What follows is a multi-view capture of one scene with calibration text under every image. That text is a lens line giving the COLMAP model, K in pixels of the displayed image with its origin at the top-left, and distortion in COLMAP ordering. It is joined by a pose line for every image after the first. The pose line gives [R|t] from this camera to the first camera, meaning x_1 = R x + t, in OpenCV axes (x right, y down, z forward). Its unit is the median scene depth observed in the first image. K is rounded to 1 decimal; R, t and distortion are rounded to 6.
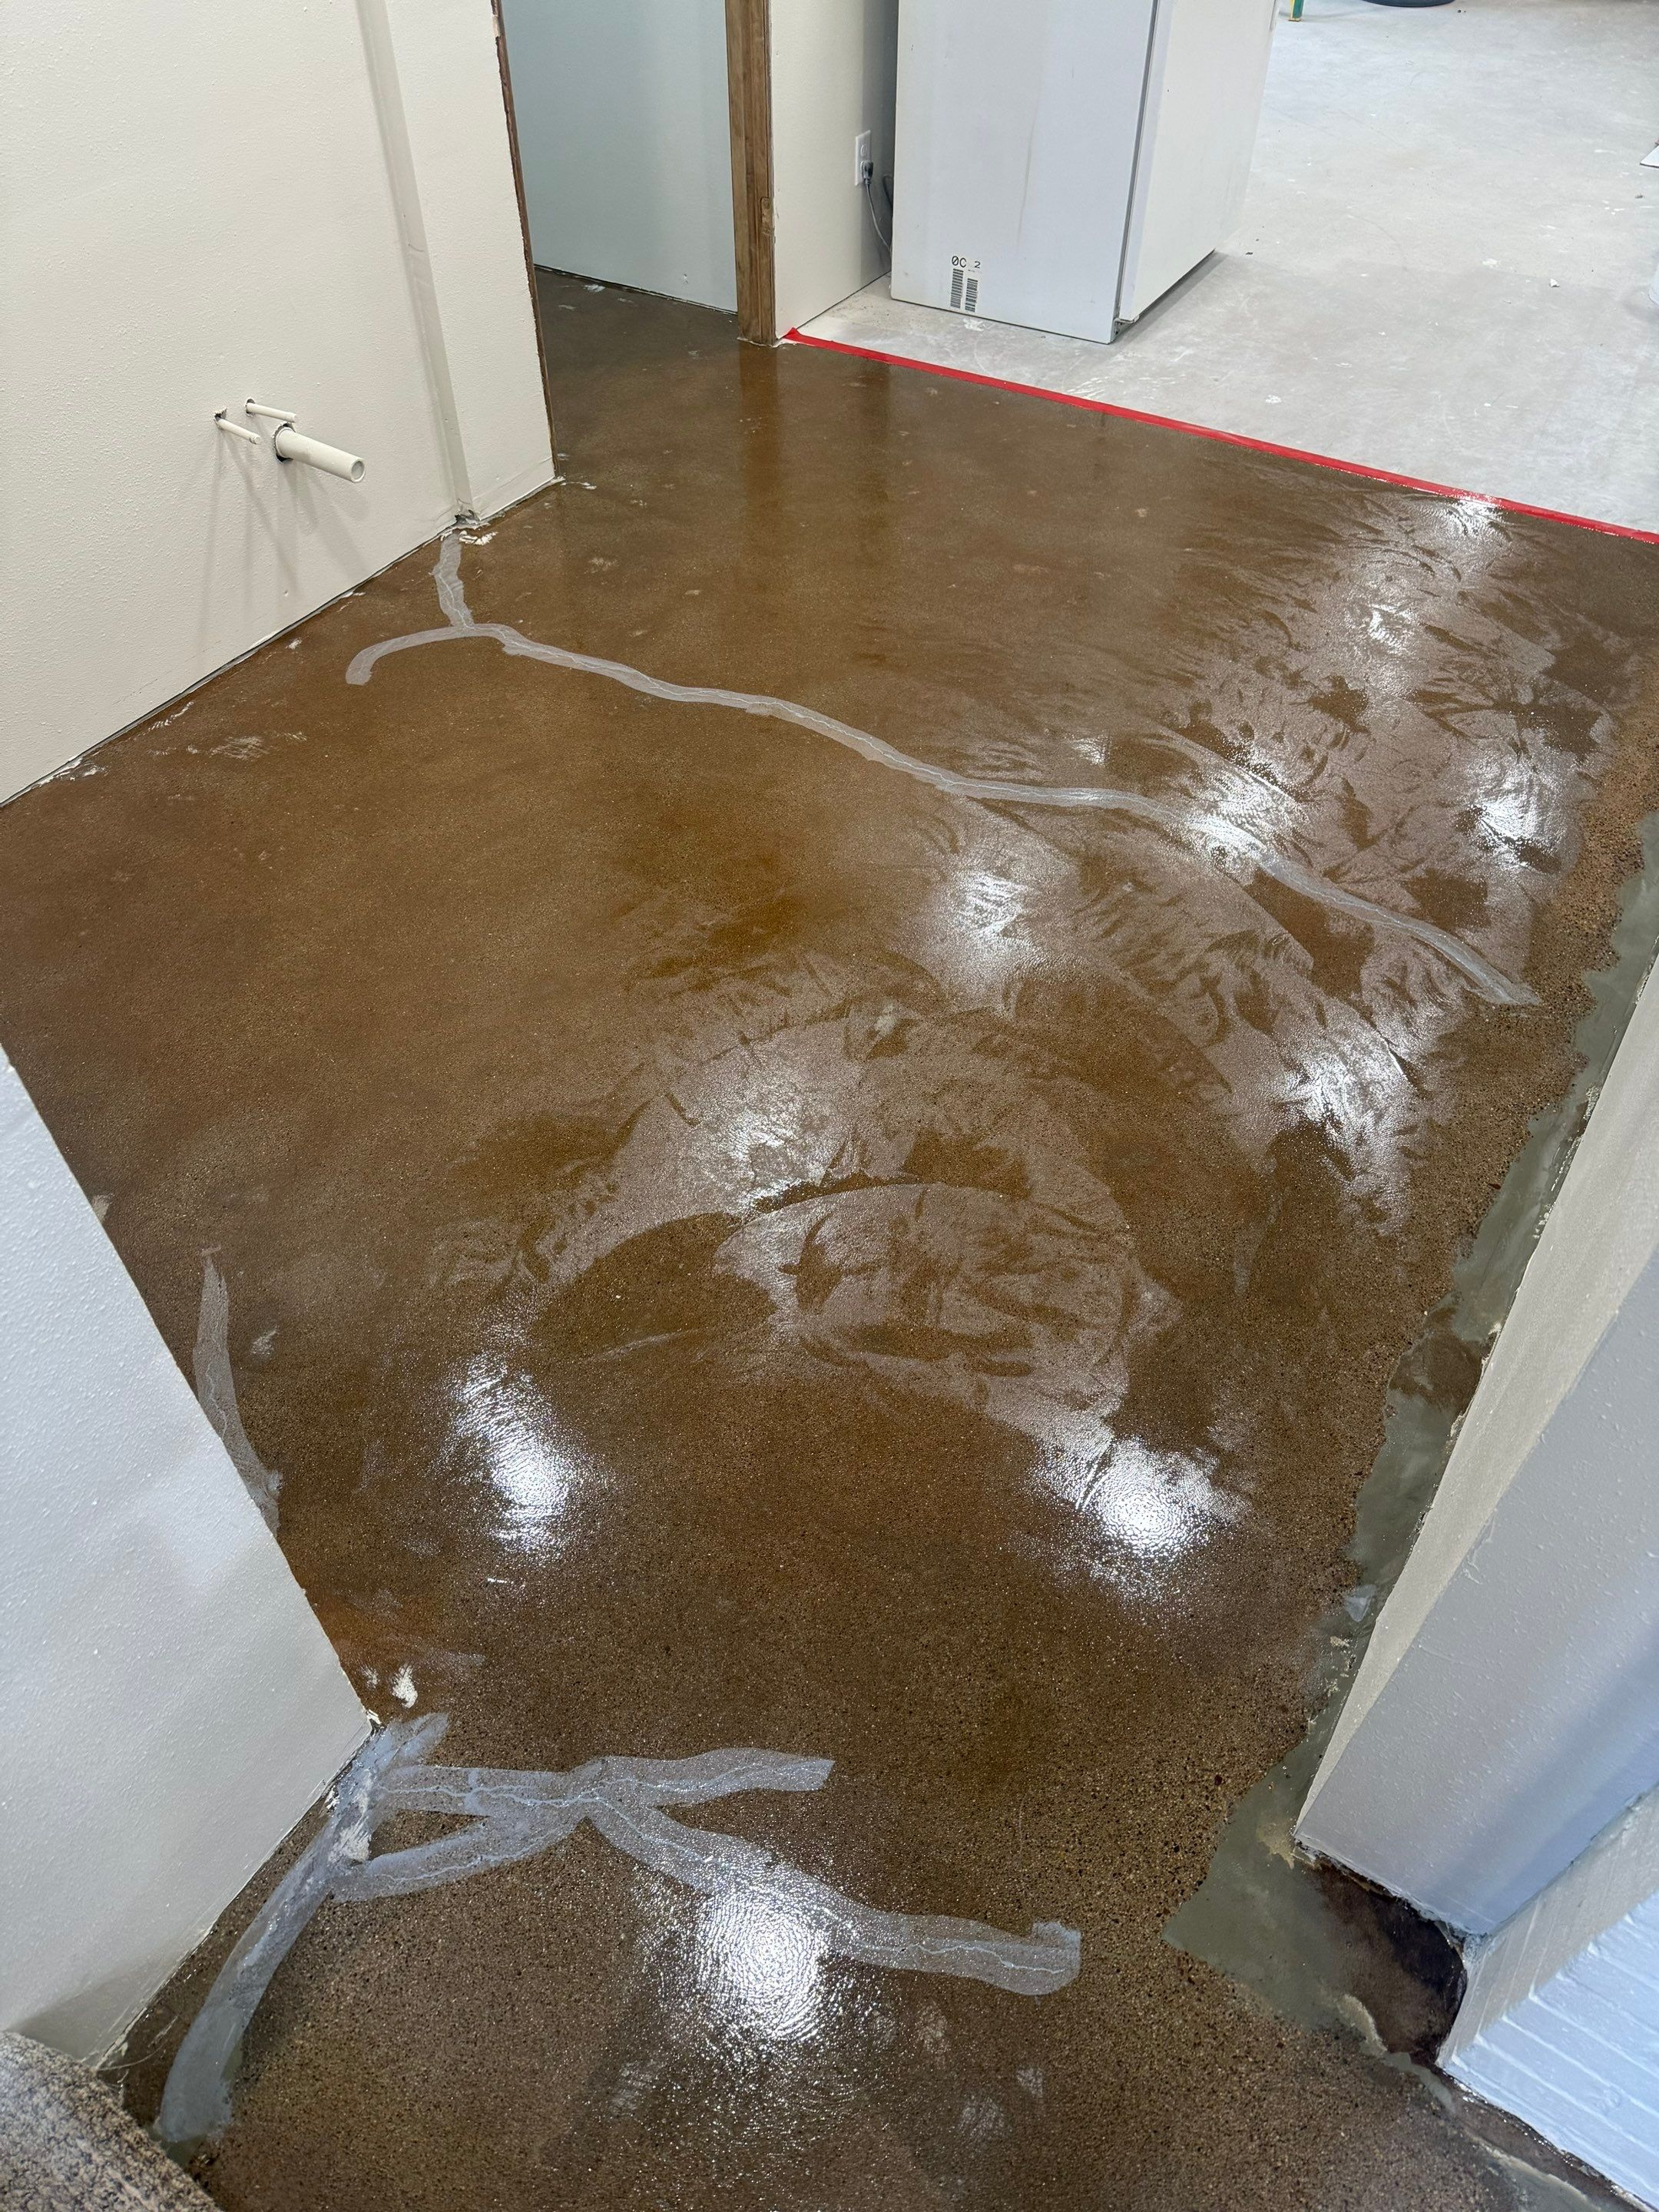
lens RADIAL K [[1567.2, 0, 821.5], [0, 1567.2, 1115.7], [0, 0, 1]] dist [-0.009100, 0.009222]
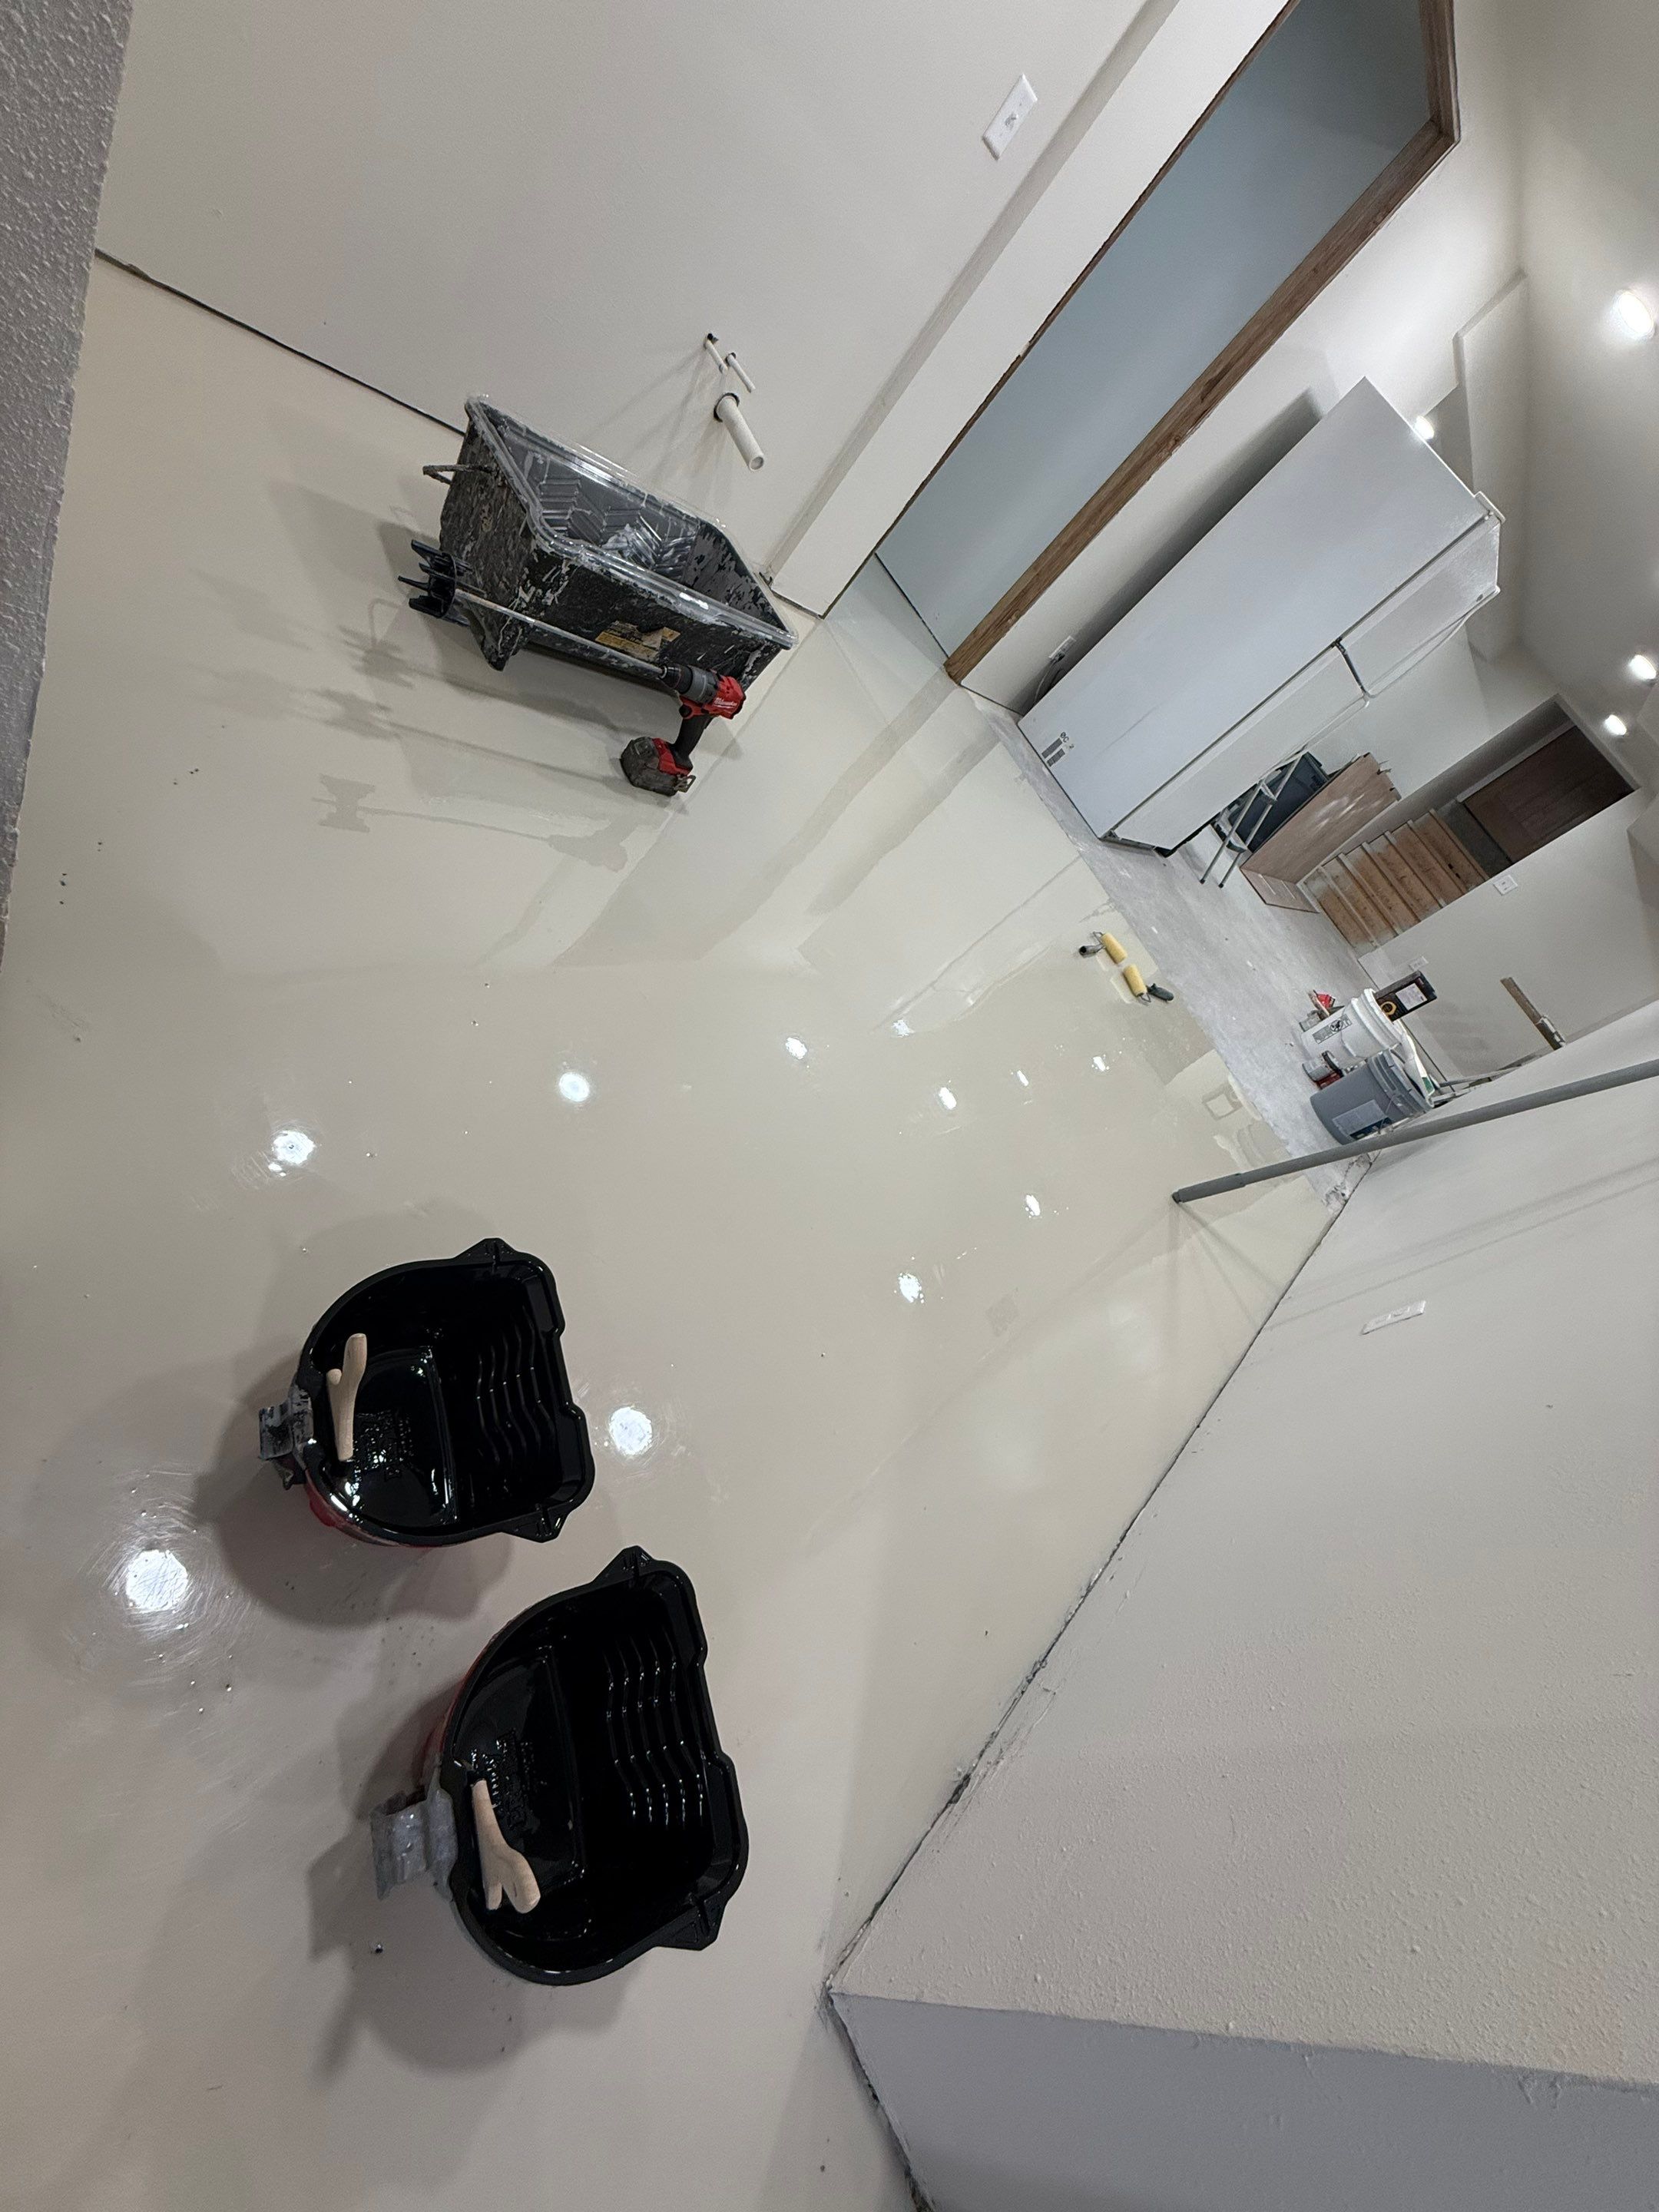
lens RADIAL K [[875.5, 0, 830.1], [0, 875.5, 1100.7], [0, 0, 1]] dist [0.000465, 0.000343]
pose [[0.724183, 0.649404, 0.232022, -0.057725], [-0.622577, 0.760372, -0.185020, 0.065735], [-0.296575, -0.010463, 0.954952, 0.210451]]
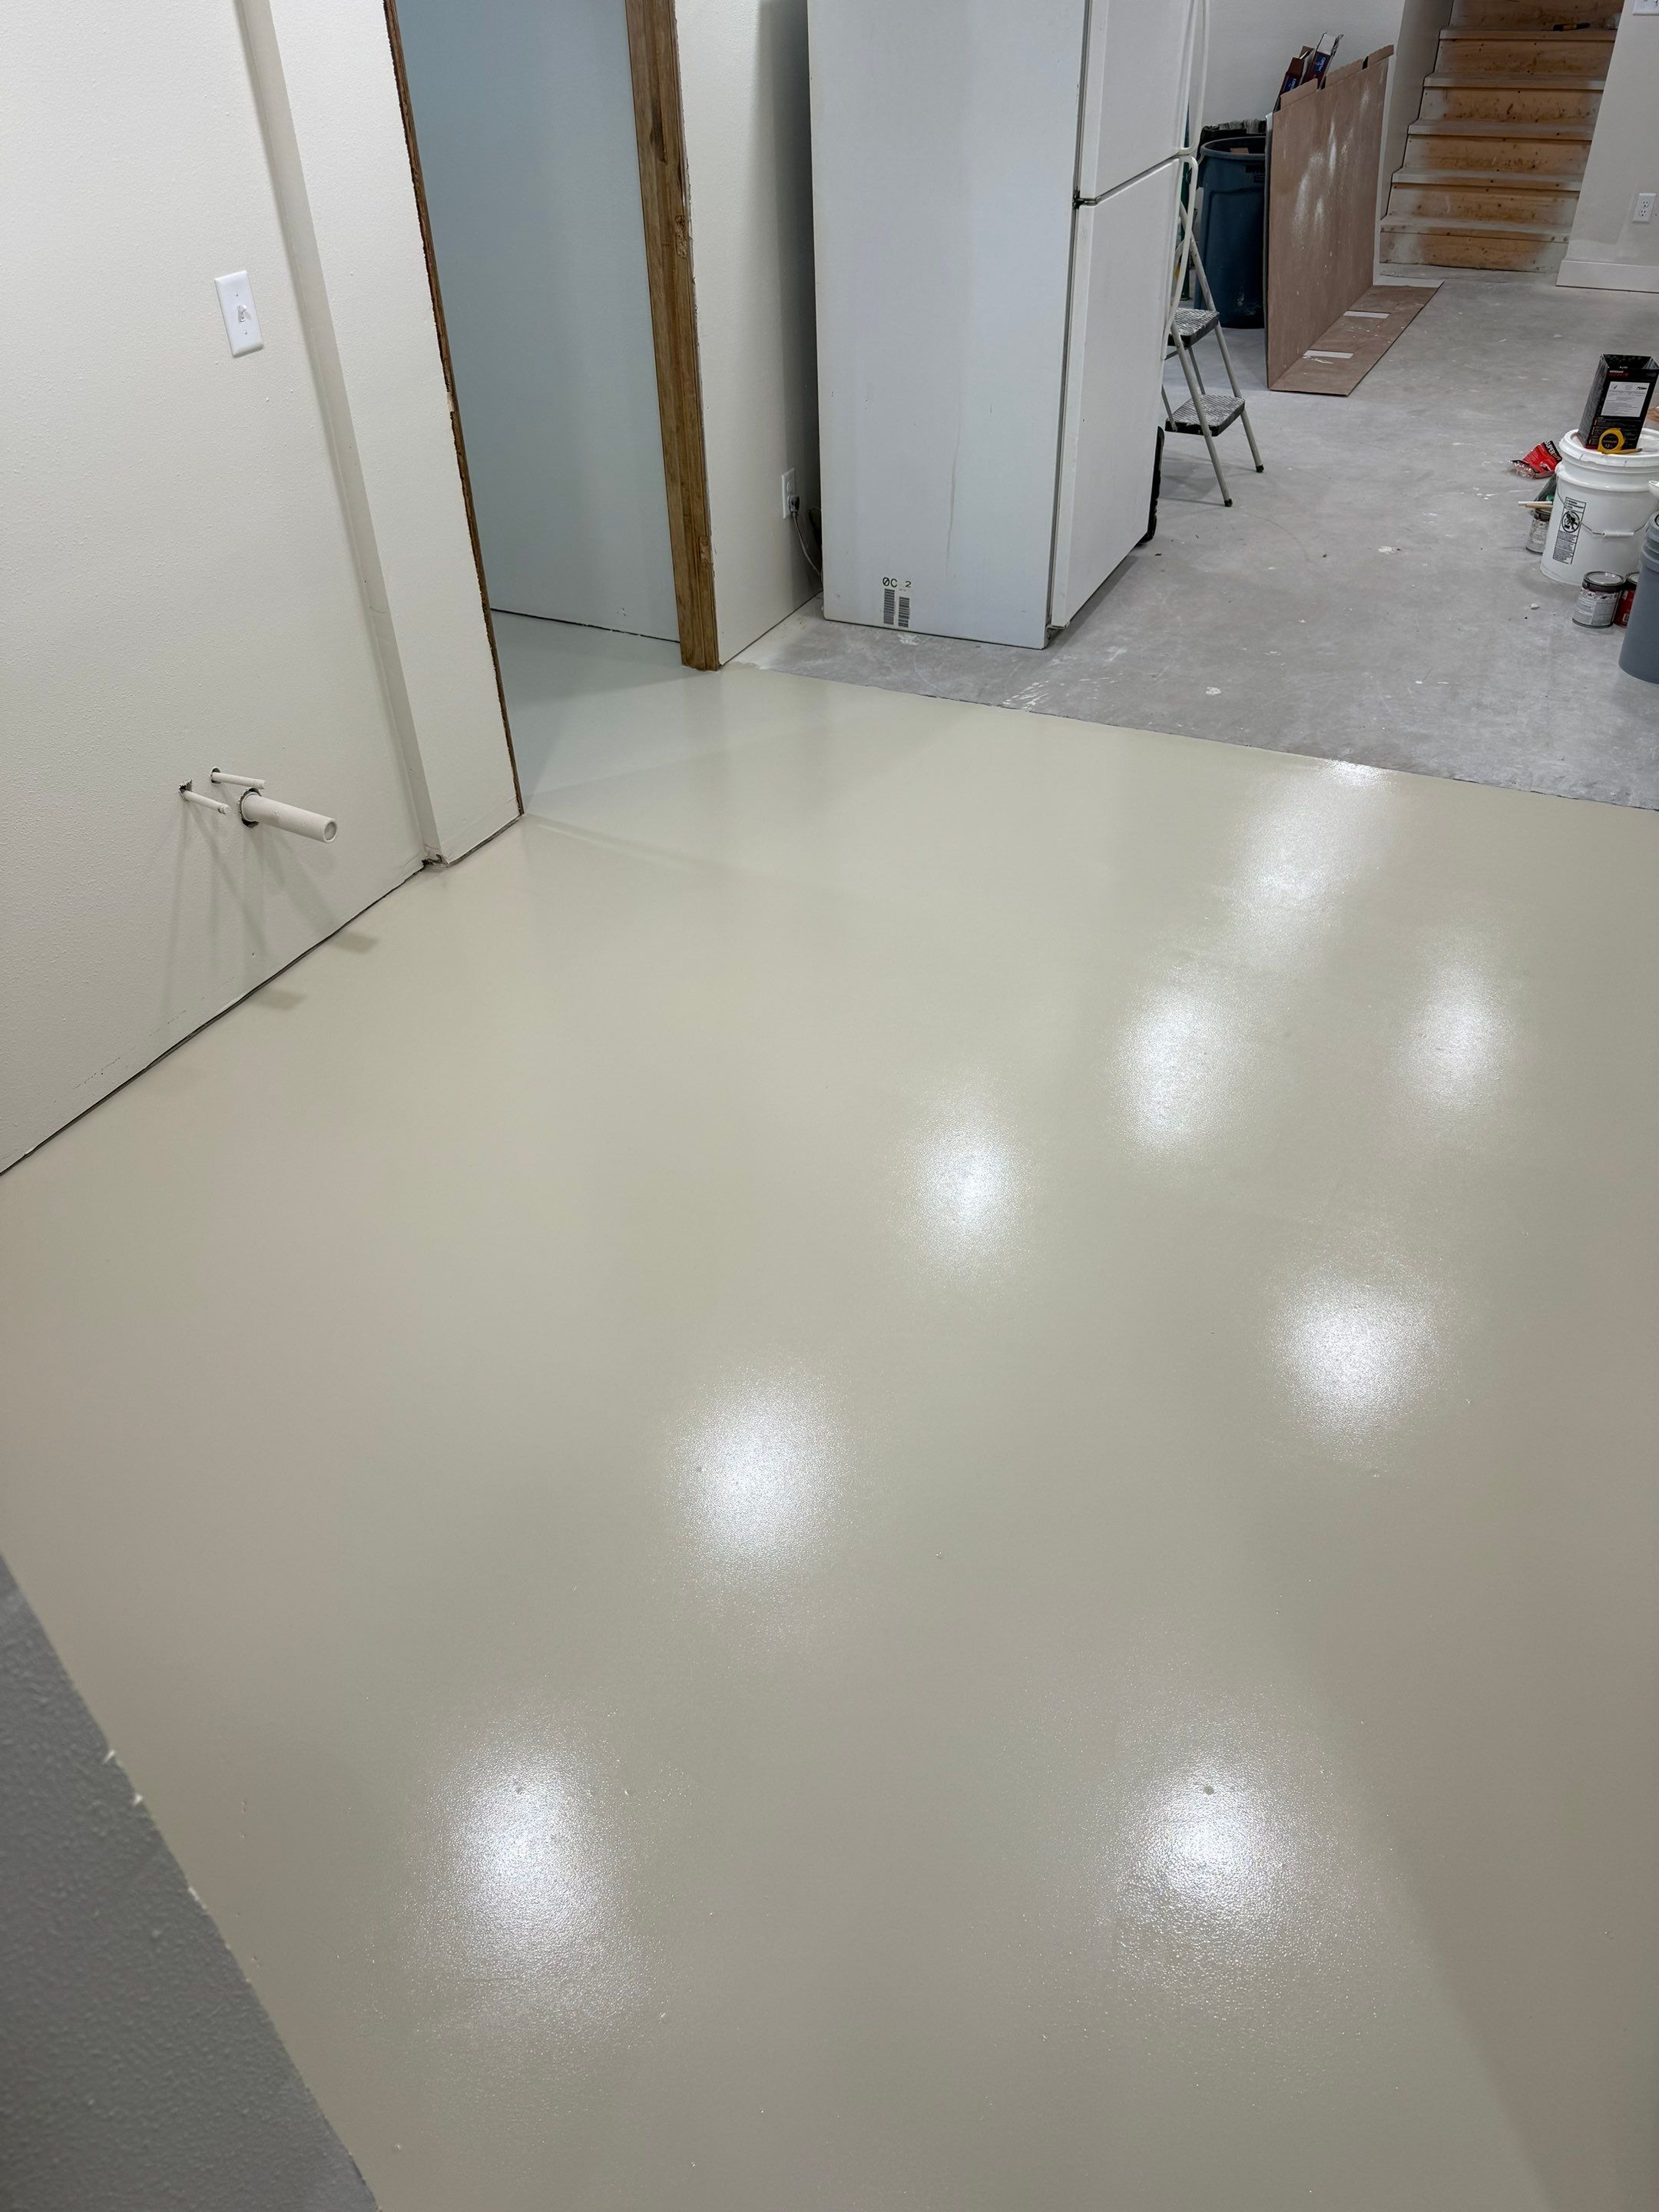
lens RADIAL K [[1558.2, 0, 823.9], [0, 1558.2, 1103.3], [0, 0, 1]] dist [0.046191, -0.052473]
pose [[0.994956, -0.077913, 0.063179, -0.050441], [0.087180, 0.983184, -0.160464, -0.048692], [-0.049615, 0.165163, 0.985018, 0.044091]]
